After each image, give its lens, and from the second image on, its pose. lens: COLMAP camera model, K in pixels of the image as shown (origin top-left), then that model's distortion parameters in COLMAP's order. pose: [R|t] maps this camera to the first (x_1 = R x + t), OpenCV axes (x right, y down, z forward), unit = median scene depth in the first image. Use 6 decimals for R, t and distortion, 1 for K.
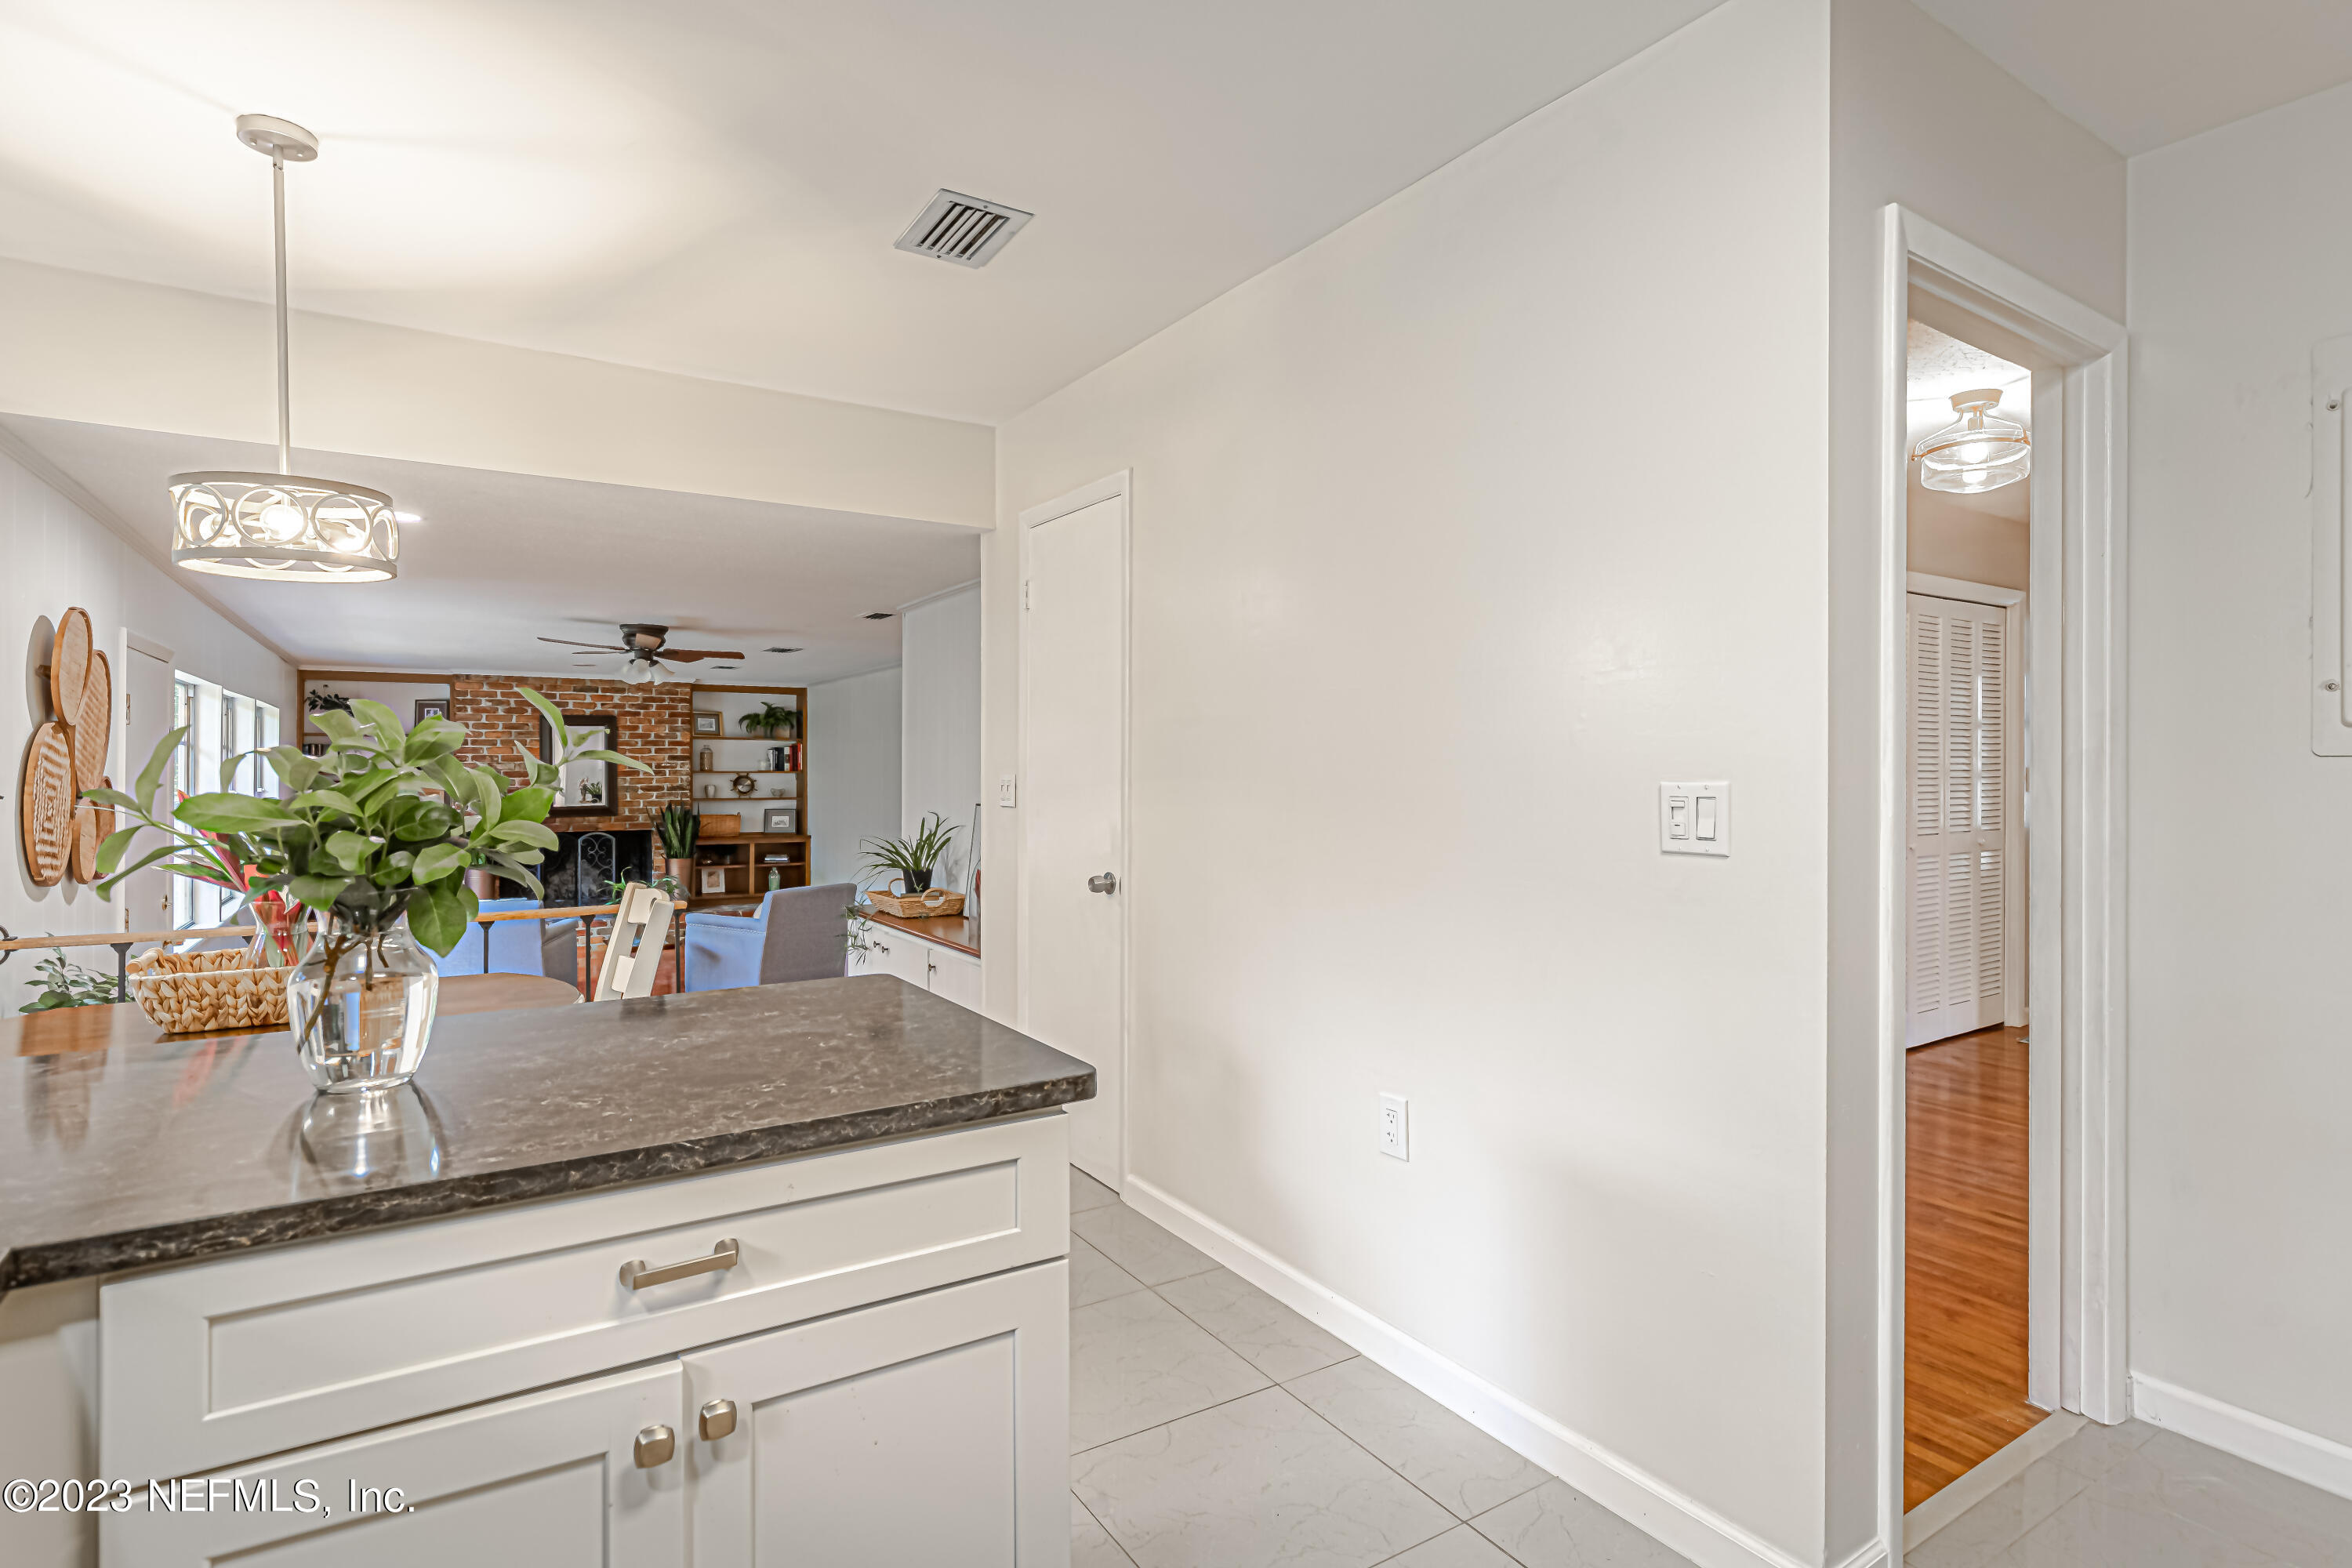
lens RADIAL K [[1147.4, 0, 1178.9], [0, 1147.4, 777.4], [0, 0, 1]] dist [0.021686, -0.000949]
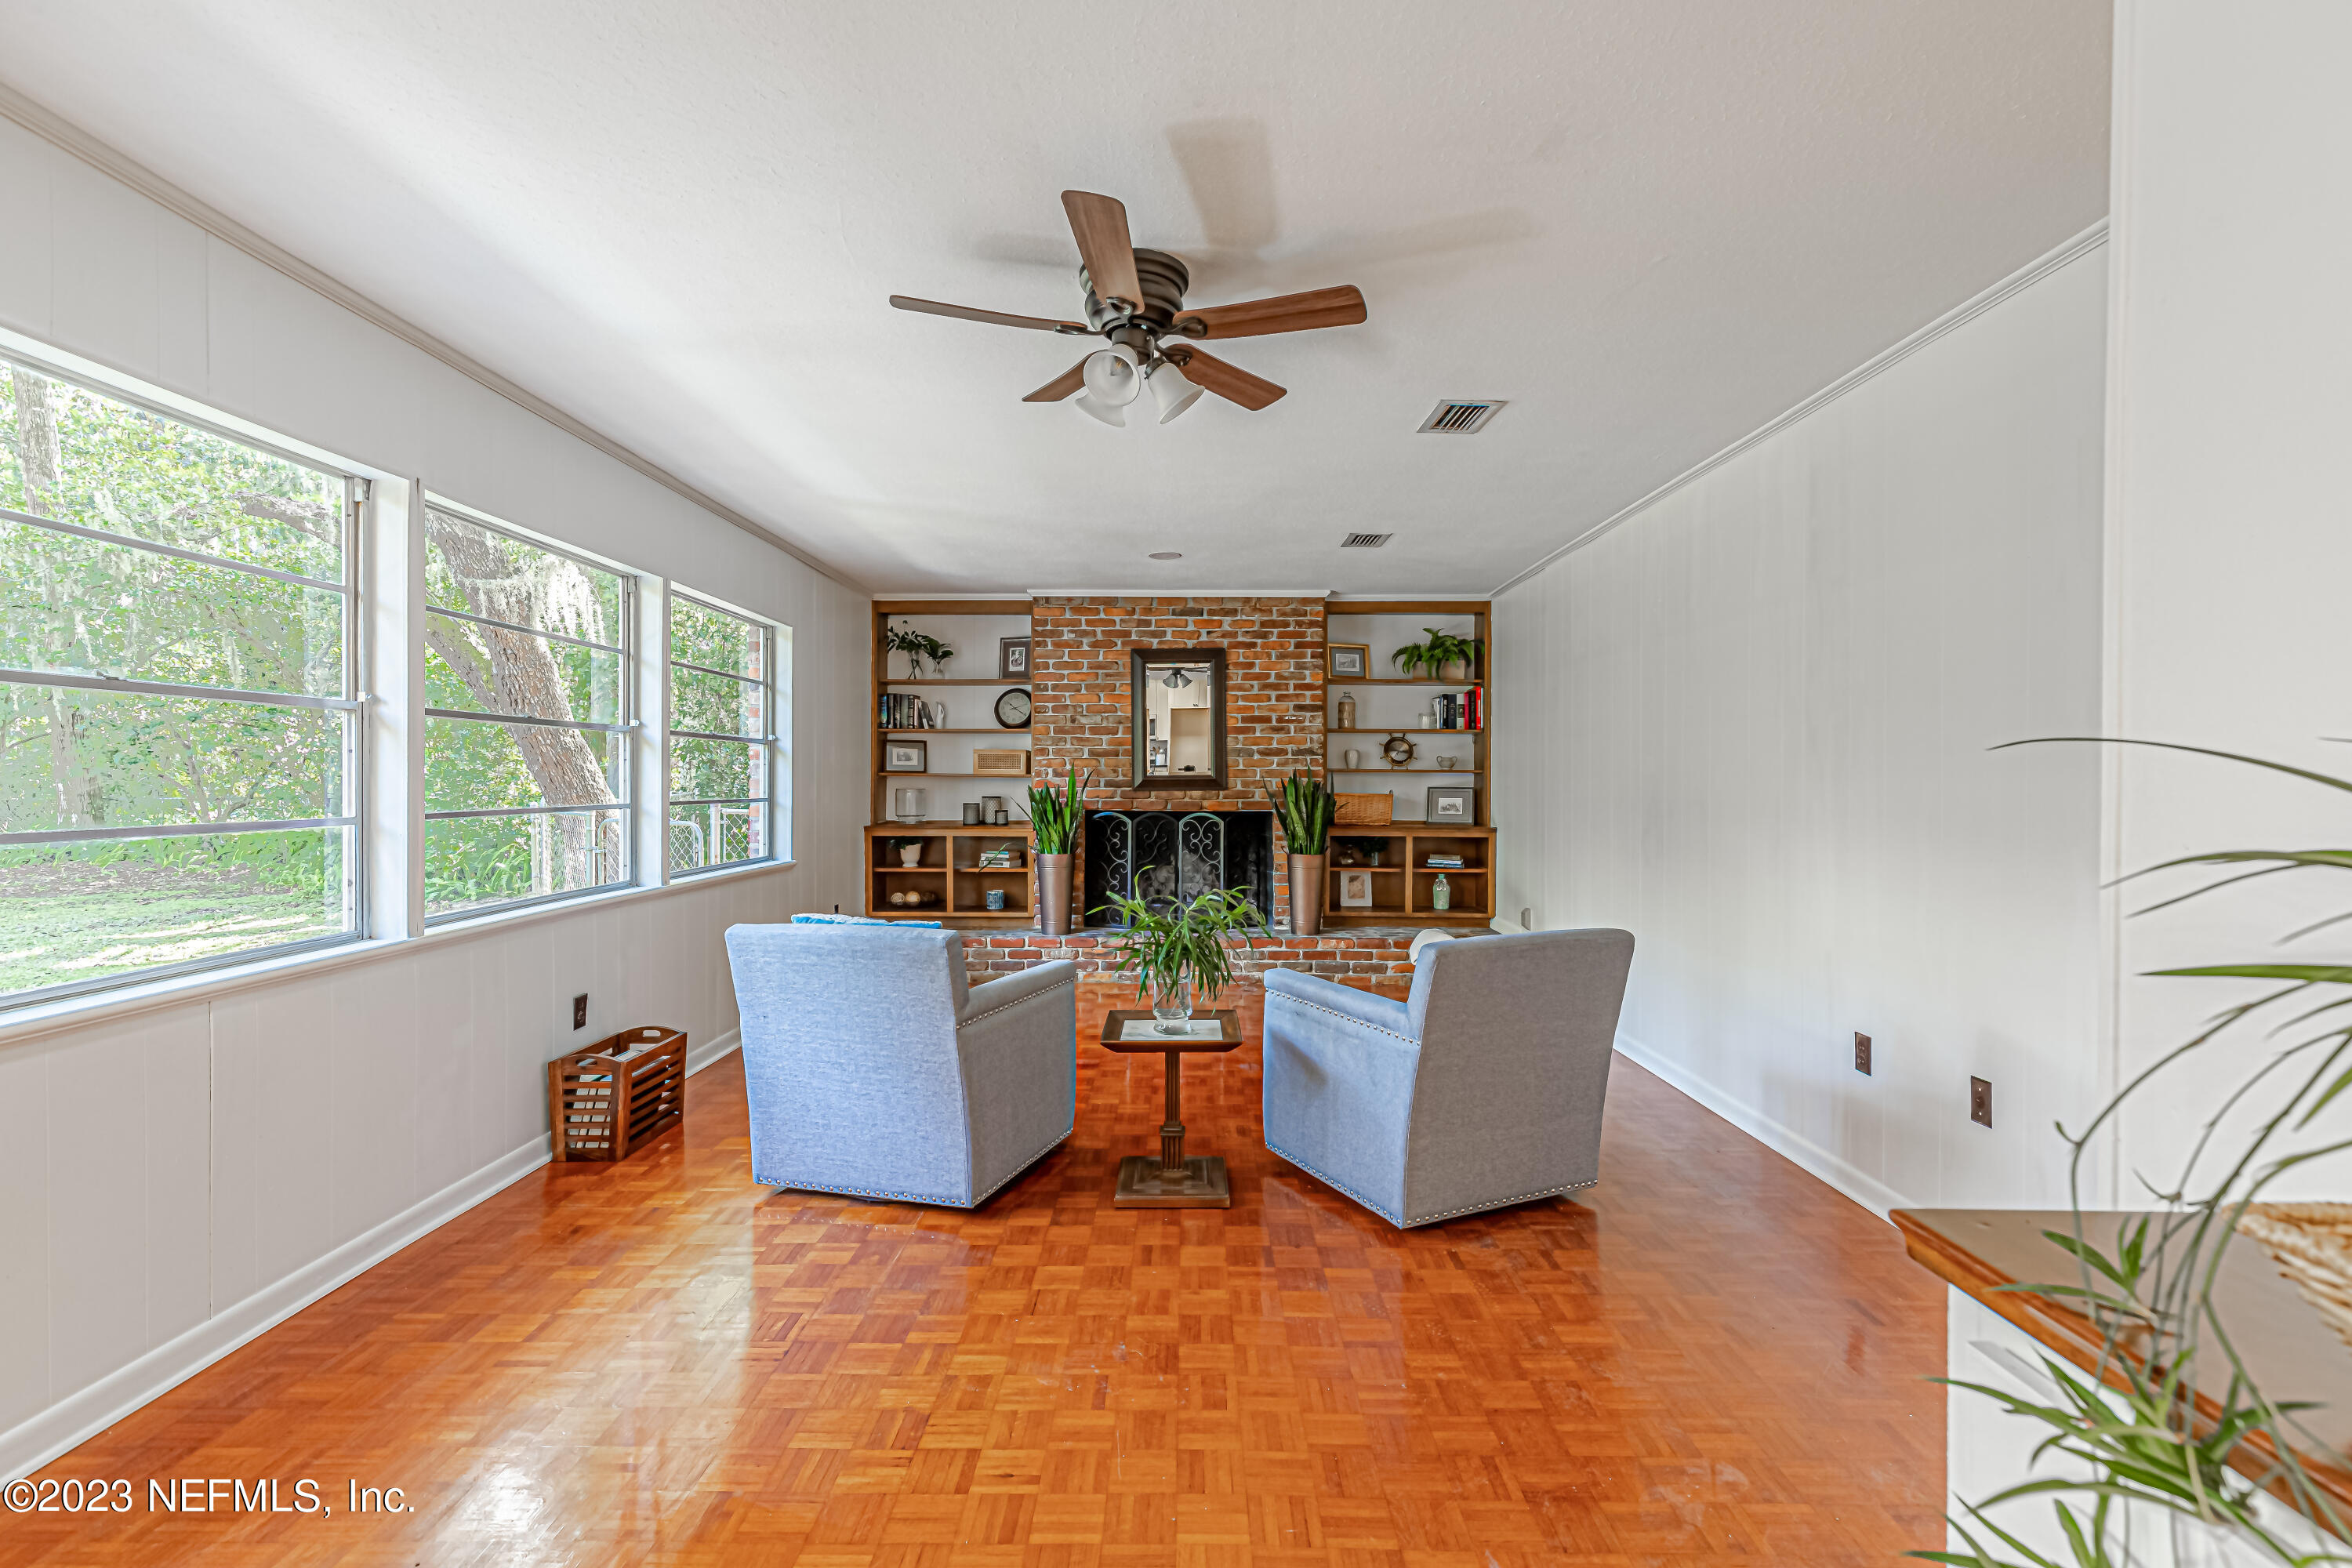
lens RADIAL K [[1071.1, 0, 1178.2], [0, 1071.1, 782.7], [0, 0, 1]] dist [0.012239, -0.000819]
pose [[0.836889, 0.003093, -0.547364, -0.146721], [-0.005811, 0.999978, -0.003234, 0.029656], [0.547341, 0.005887, 0.836889, 0.417442]]
